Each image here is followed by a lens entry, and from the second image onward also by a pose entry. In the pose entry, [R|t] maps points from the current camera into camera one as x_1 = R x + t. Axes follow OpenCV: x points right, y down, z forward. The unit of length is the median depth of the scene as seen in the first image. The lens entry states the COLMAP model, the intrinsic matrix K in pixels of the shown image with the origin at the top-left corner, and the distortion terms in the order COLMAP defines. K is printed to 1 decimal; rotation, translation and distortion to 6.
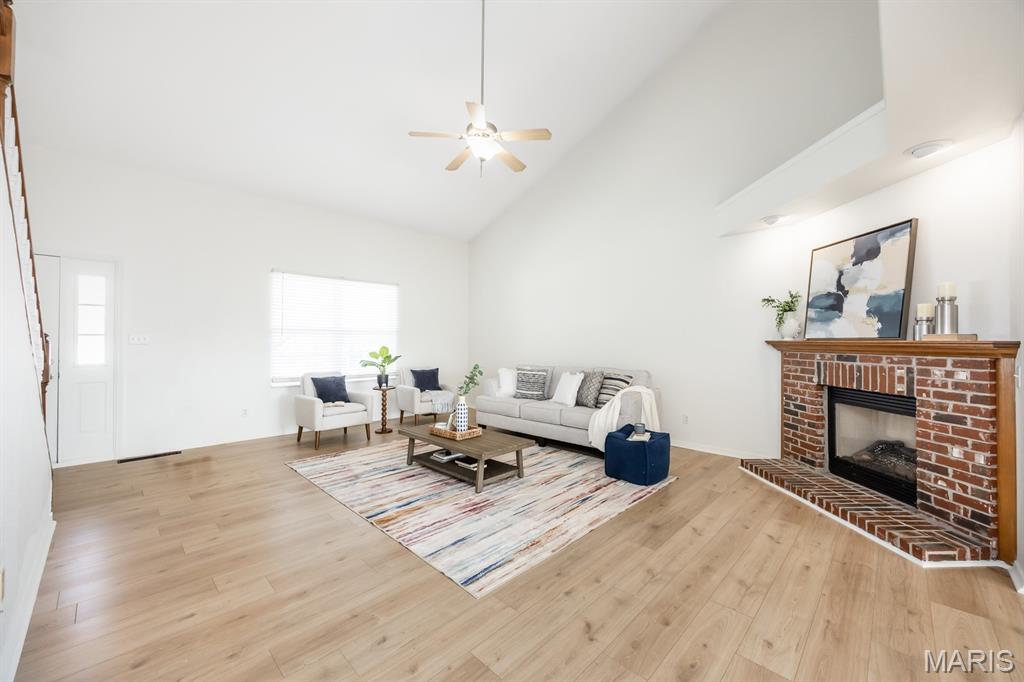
lens RADIAL K [[395.7, 0, 510.8], [0, 395.7, 339.0], [0, 0, 1]] dist [-0.003611, -0.000737]
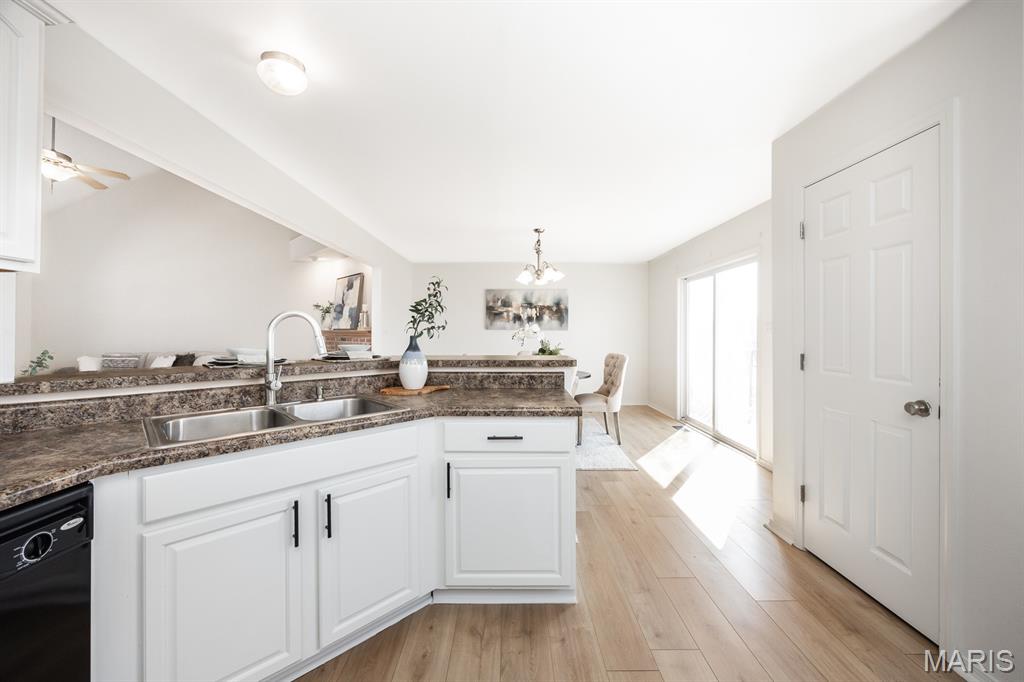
lens RADIAL K [[395.7, 0, 510.9], [0, 395.7, 332.1], [0, 0, 1]] dist [-0.003611, -0.000737]
pose [[0.706911, 0.000093, 0.707303, 0.076088], [-0.003113, 0.999991, 0.002980, 0.005005], [-0.707296, -0.004308, 0.706904, -0.952758]]
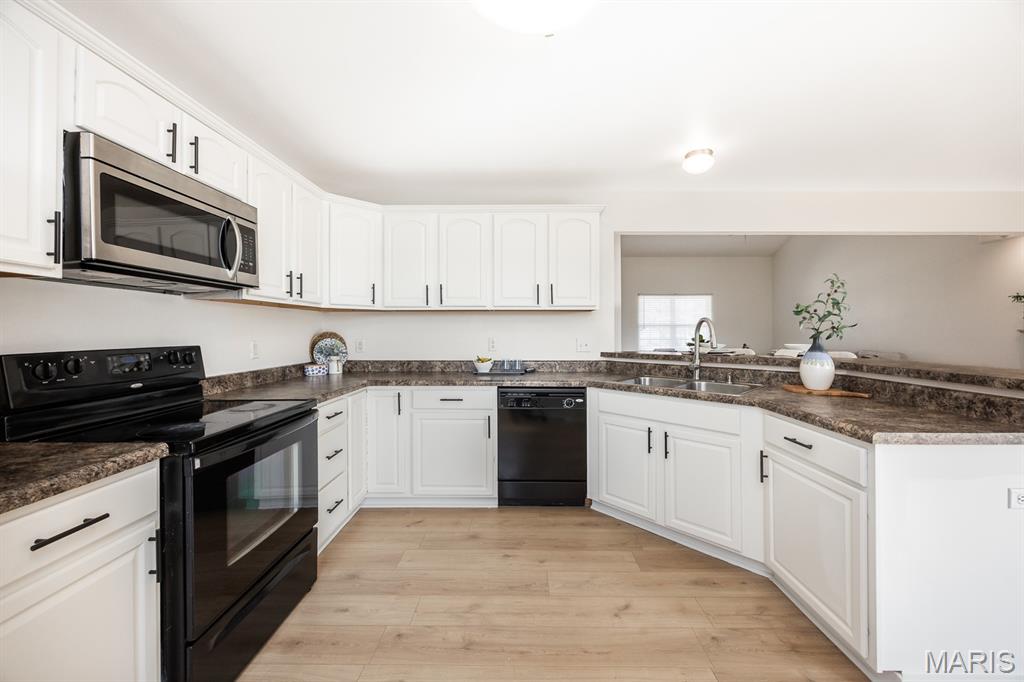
lens RADIAL K [[395.7, 0, 518.6], [0, 395.7, 328.9], [0, 0, 1]] dist [-0.003611, -0.000737]
pose [[0.687348, -0.009168, -0.726270, 0.597560], [0.011341, 0.999934, -0.001889, -0.002992], [0.726240, -0.006938, 0.687407, -1.197861]]
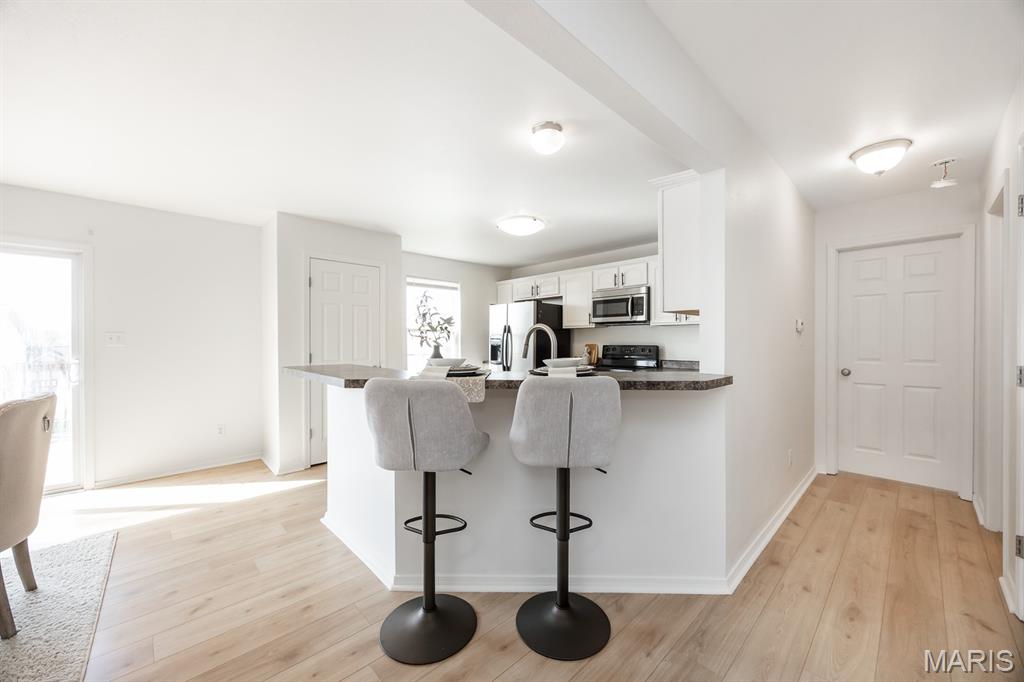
lens RADIAL K [[395.7, 0, 513.5], [0, 395.7, 341.7], [0, 0, 1]] dist [-0.003611, -0.000737]
pose [[-0.998950, -0.001017, 0.045796, 0.269288], [-0.001021, 0.999999, -0.000076, 0.002255], [-0.045796, -0.000122, -0.998951, 0.435906]]
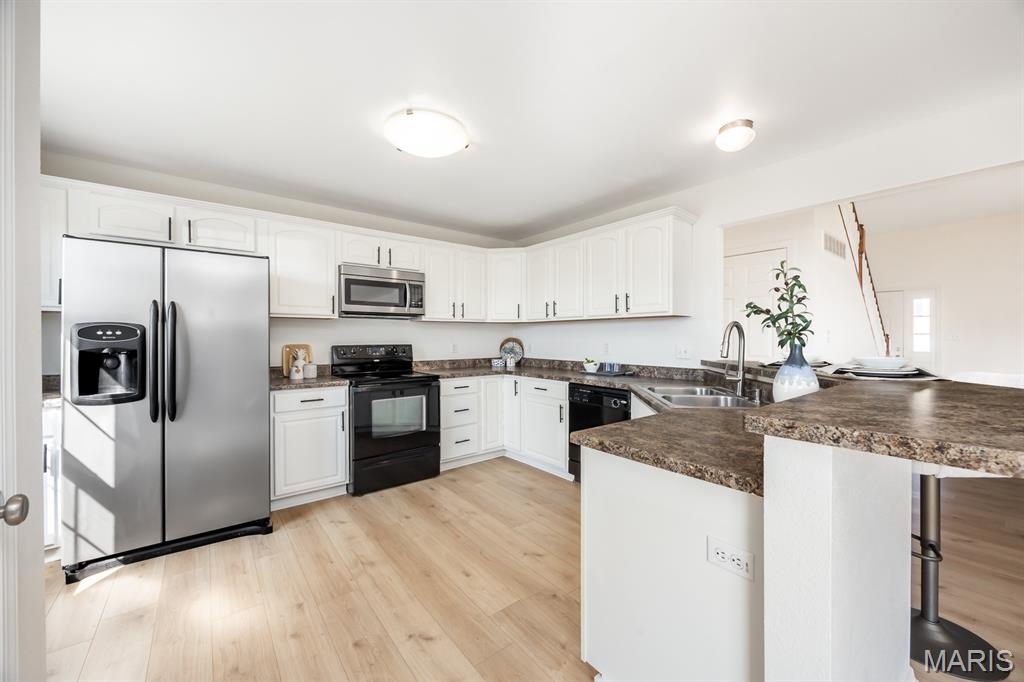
lens RADIAL K [[395.7, 0, 509.9], [0, 395.7, 337.6], [0, 0, 1]] dist [-0.003611, -0.000737]
pose [[-0.146398, -0.004797, -0.989214, 1.021269], [0.010055, 0.999929, -0.006337, 0.005828], [0.989175, -0.010875, -0.146339, -0.624323]]
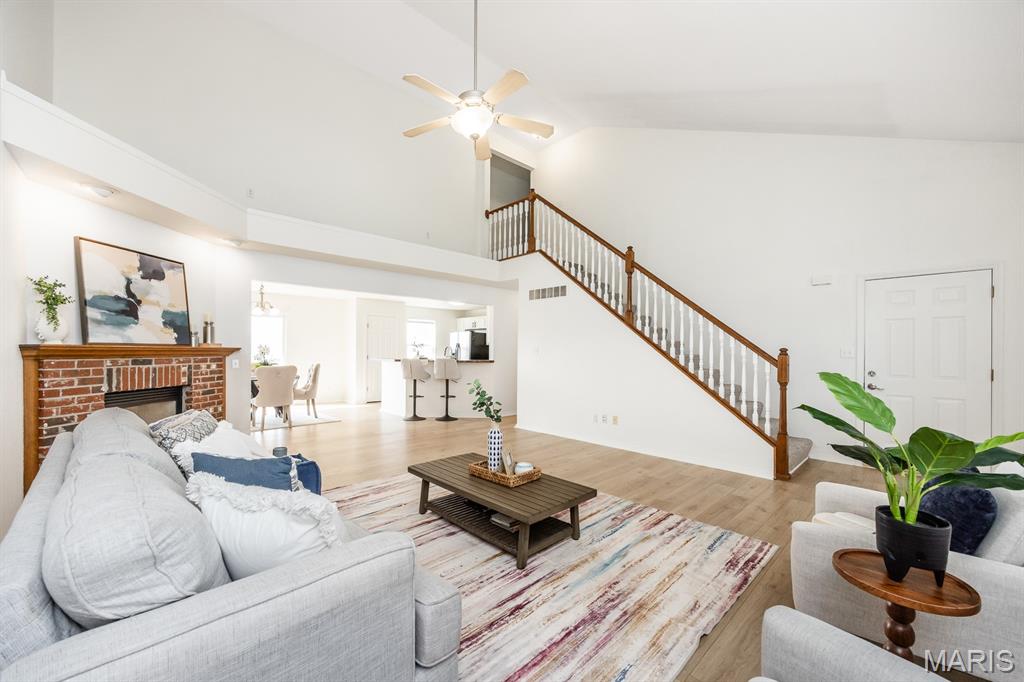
lens RADIAL K [[395.7, 0, 517.7], [0, 395.7, 350.5], [0, 0, 1]] dist [-0.003611, -0.000737]
pose [[-0.999751, -0.009526, 0.020165, -0.219975], [-0.009680, 0.999925, -0.007555, 0.015346], [-0.020091, -0.007748, -0.999768, 2.147202]]
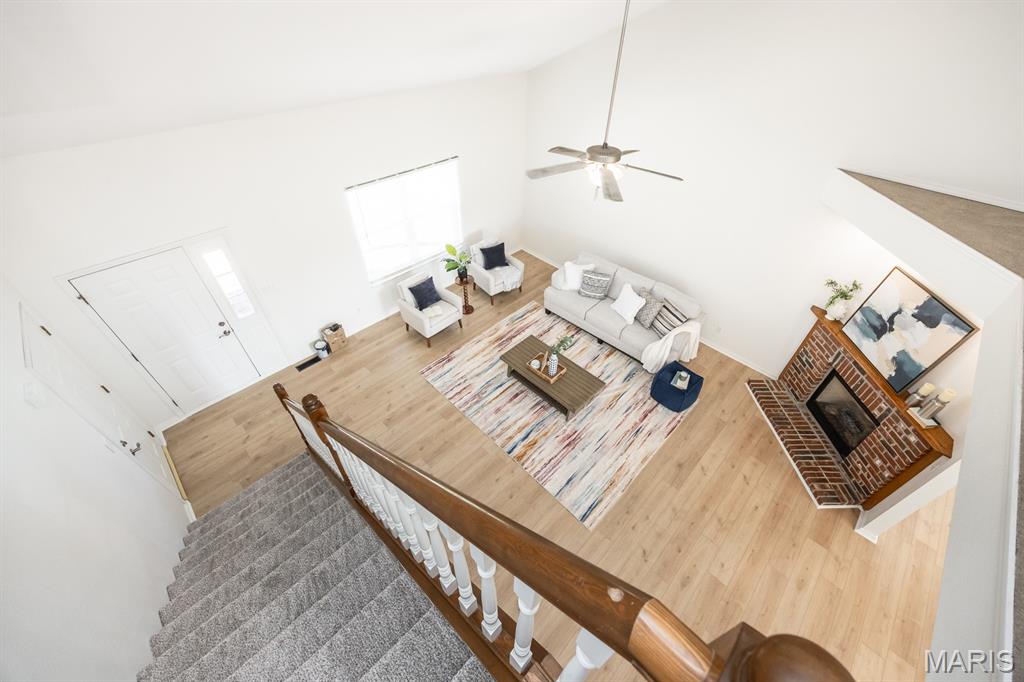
lens RADIAL K [[395.7, 0, 509.3], [0, 395.7, 329.2], [0, 0, 1]] dist [-0.003611, -0.000737]
pose [[0.999868, 0.013369, -0.009225, -0.315670], [-0.003792, 0.744360, 0.667767, -0.953768], [0.015795, -0.667644, 0.744313, 0.092741]]
